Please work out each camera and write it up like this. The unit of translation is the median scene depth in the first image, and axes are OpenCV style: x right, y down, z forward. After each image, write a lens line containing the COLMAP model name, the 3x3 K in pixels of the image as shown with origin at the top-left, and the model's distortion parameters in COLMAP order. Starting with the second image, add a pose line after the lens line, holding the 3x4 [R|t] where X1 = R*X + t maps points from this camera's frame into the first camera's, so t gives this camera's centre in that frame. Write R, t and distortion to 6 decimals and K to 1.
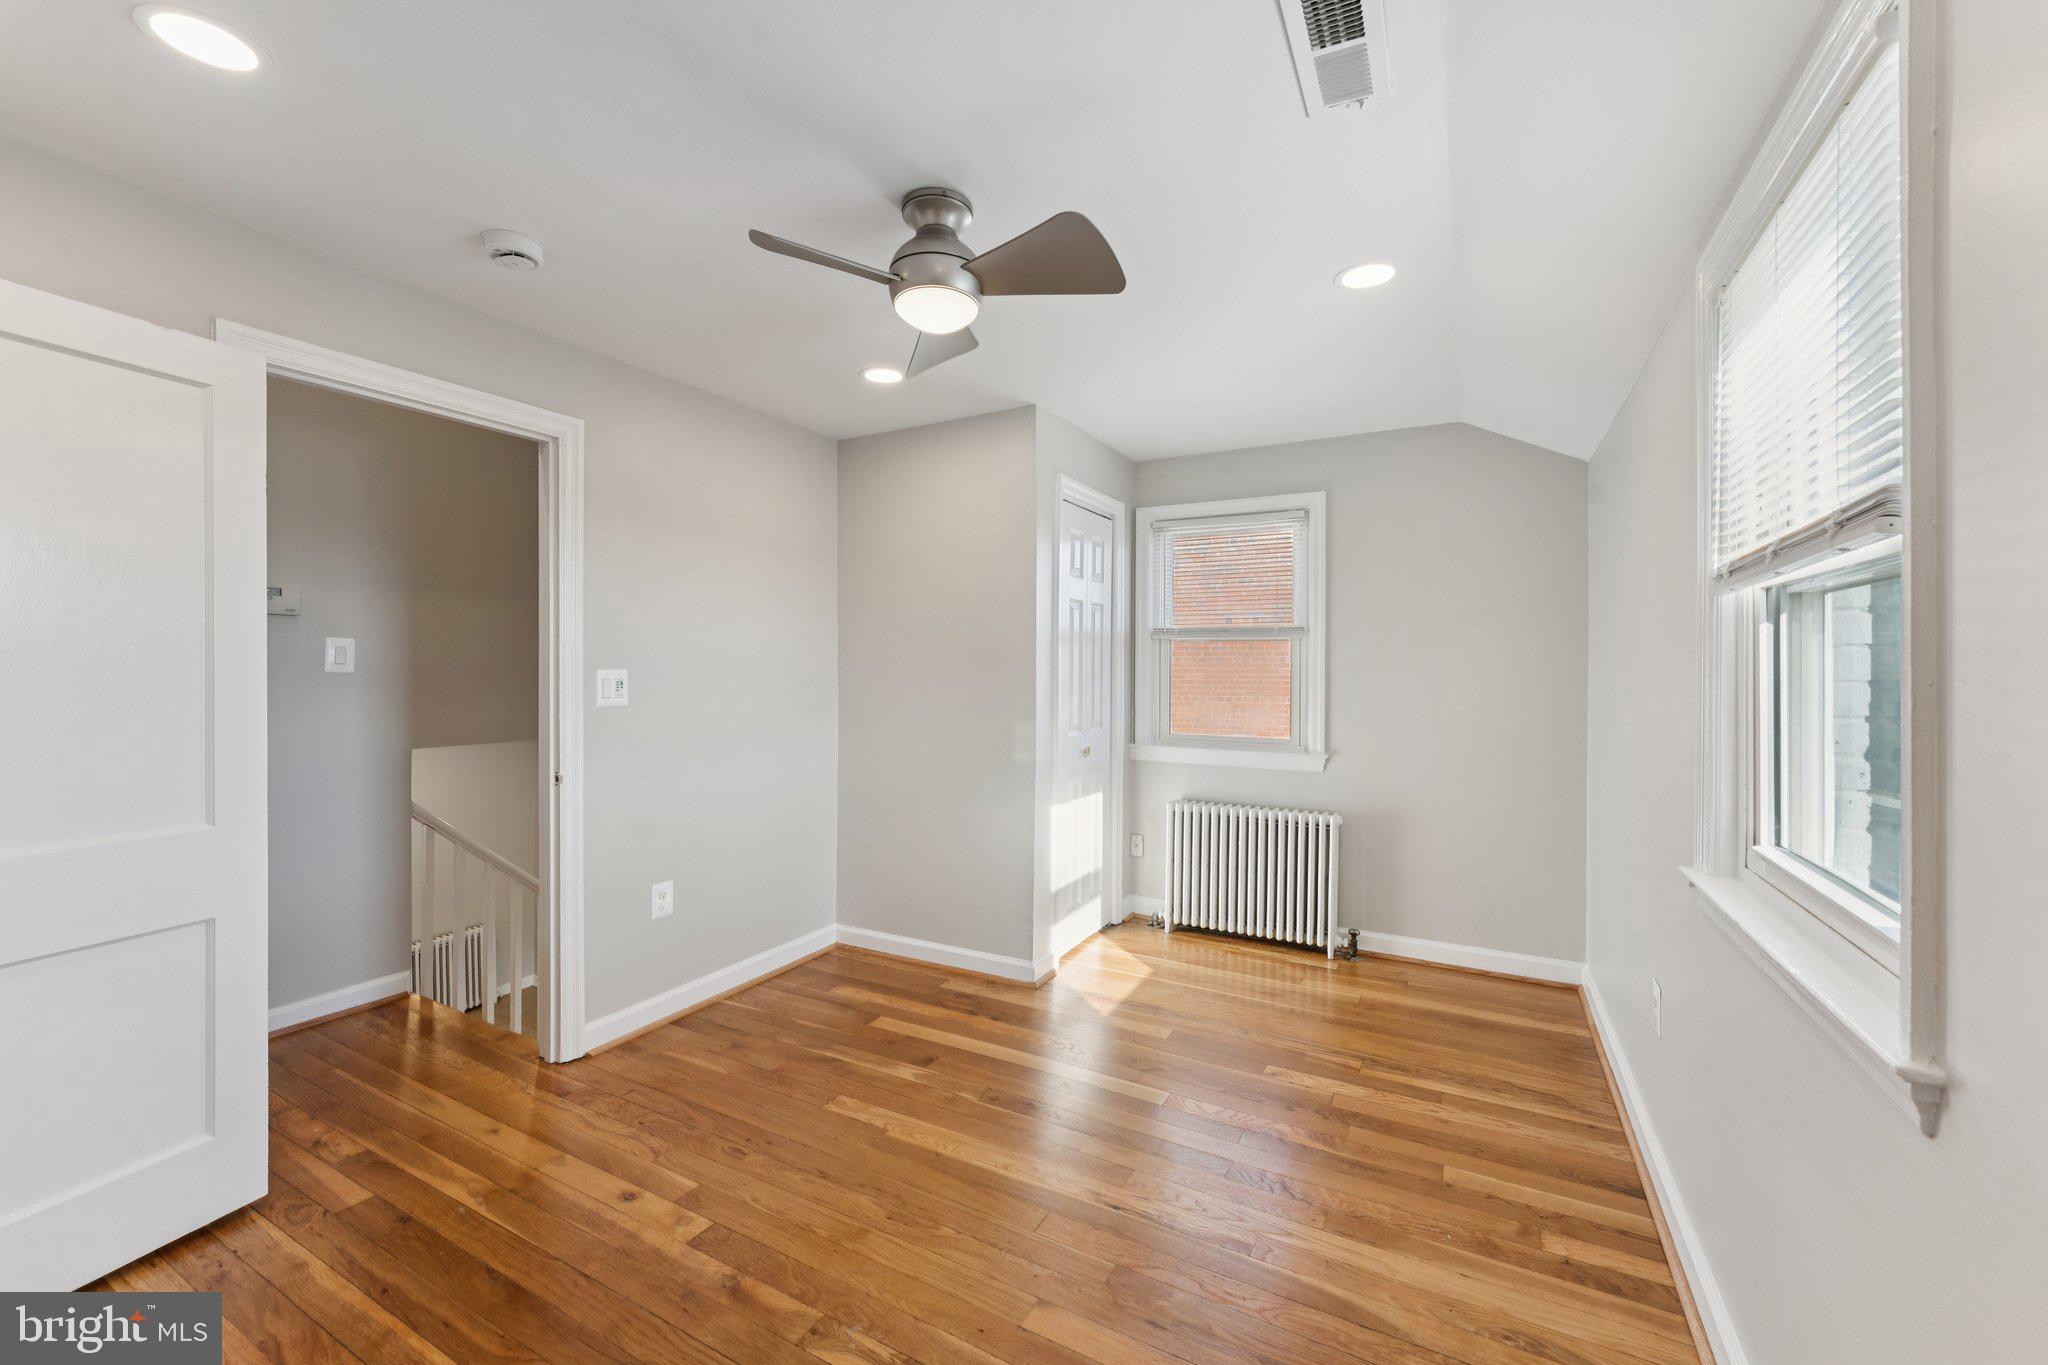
lens RADIAL K [[827.3, 0, 1031.3], [0, 827.3, 672.0], [0, 0, 1]] dist [0.002277, 0.000051]
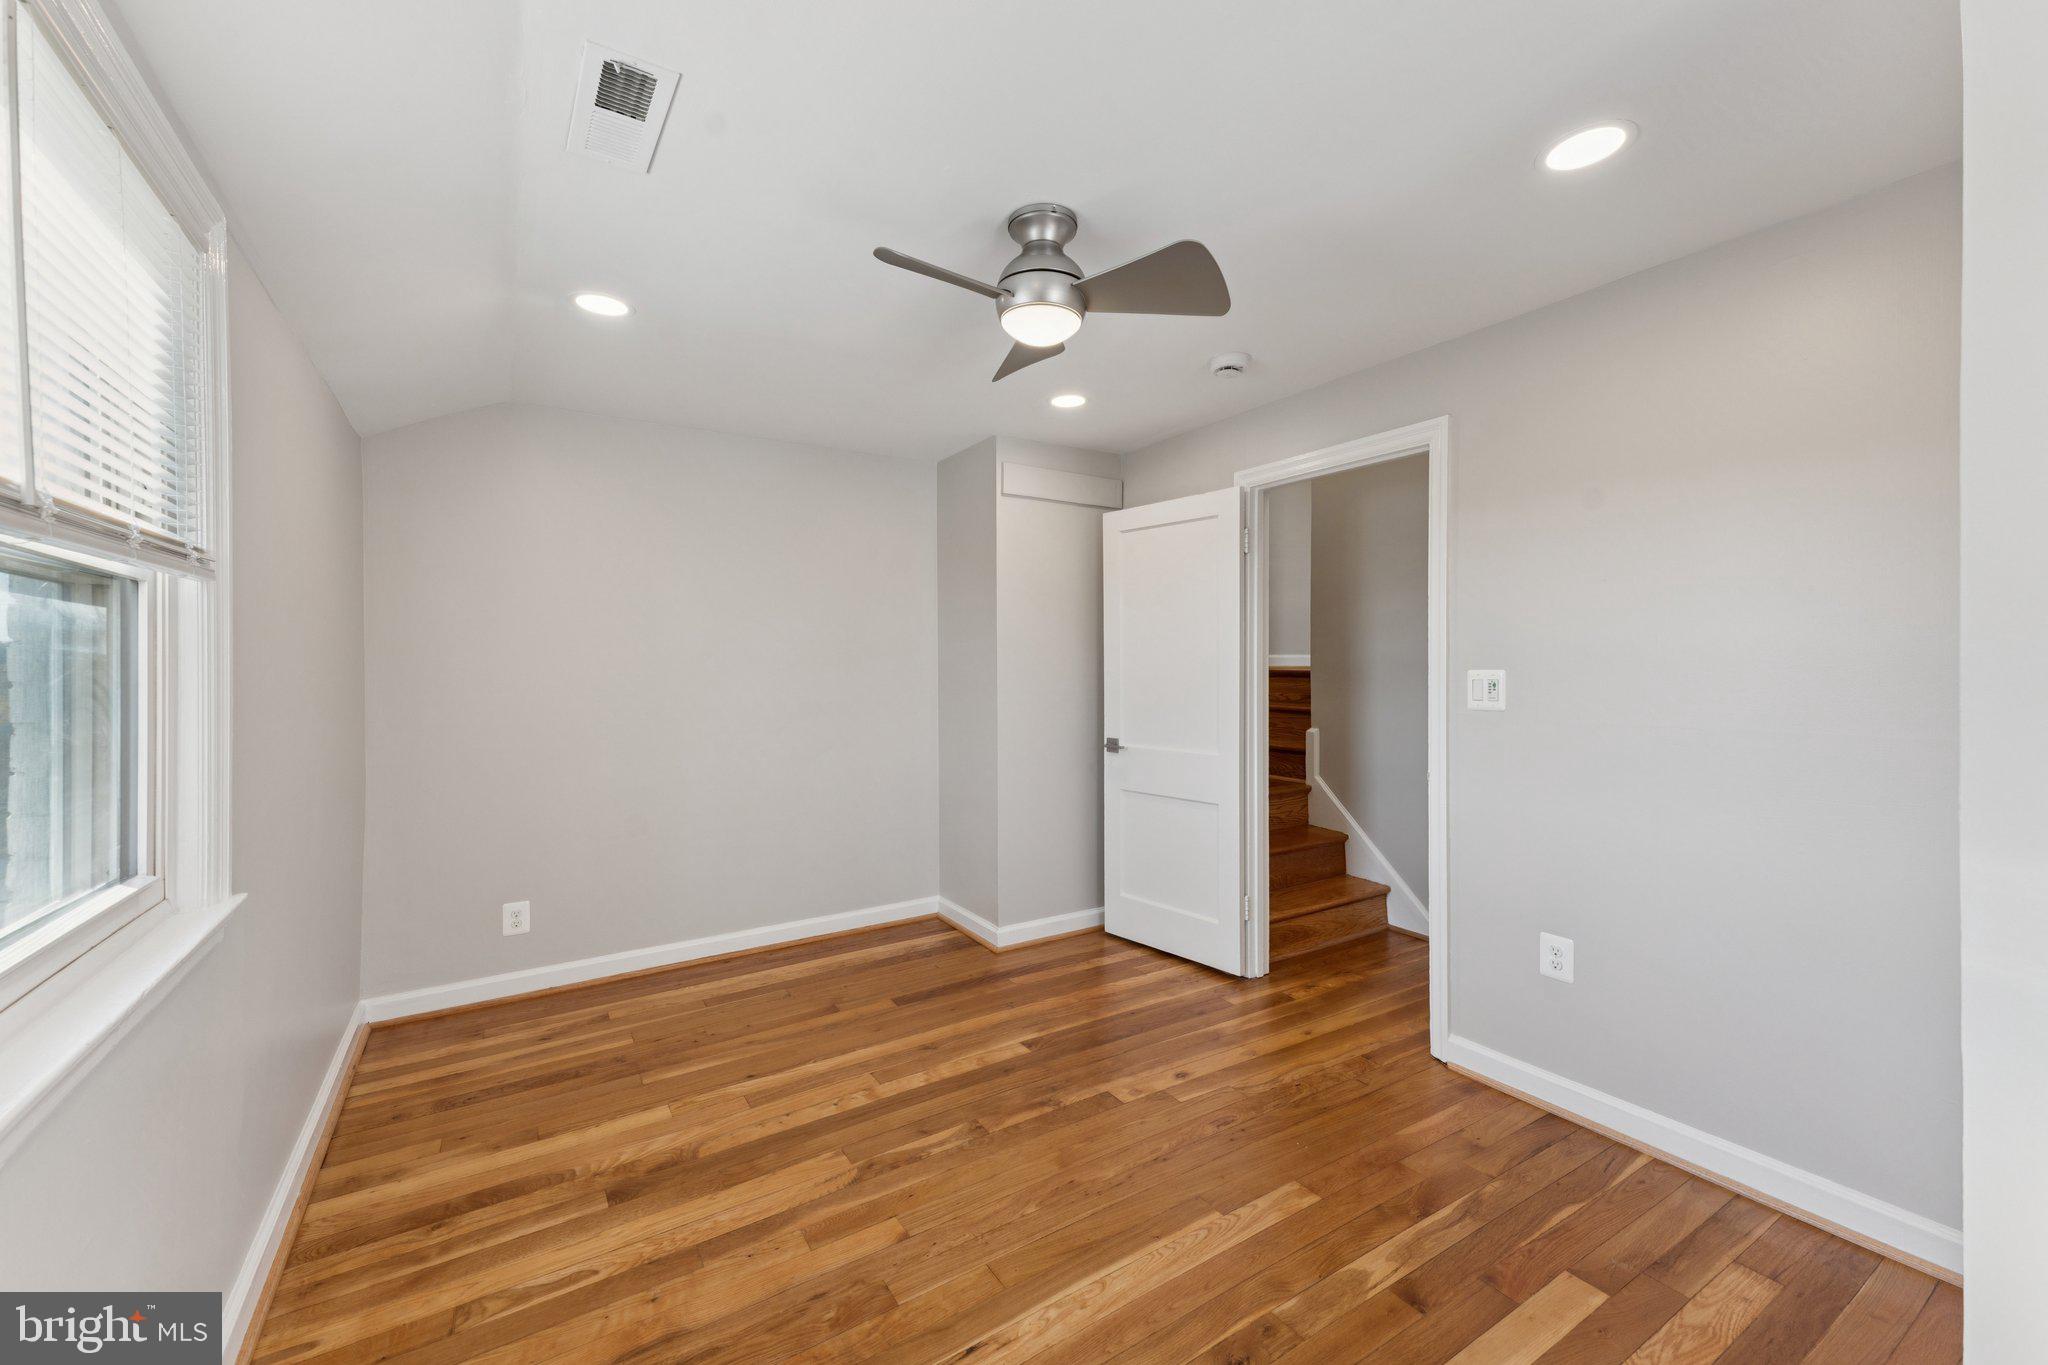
lens RADIAL K [[827.3, 0, 1024.3], [0, 827.3, 674.3], [0, 0, 1]] dist [0.002277, 0.000051]
pose [[-0.501055, -0.003966, -0.865407, 0.590741], [-0.011739, 0.999929, 0.002214, 0.006872], [0.865336, 0.011268, -0.501065, 1.117140]]
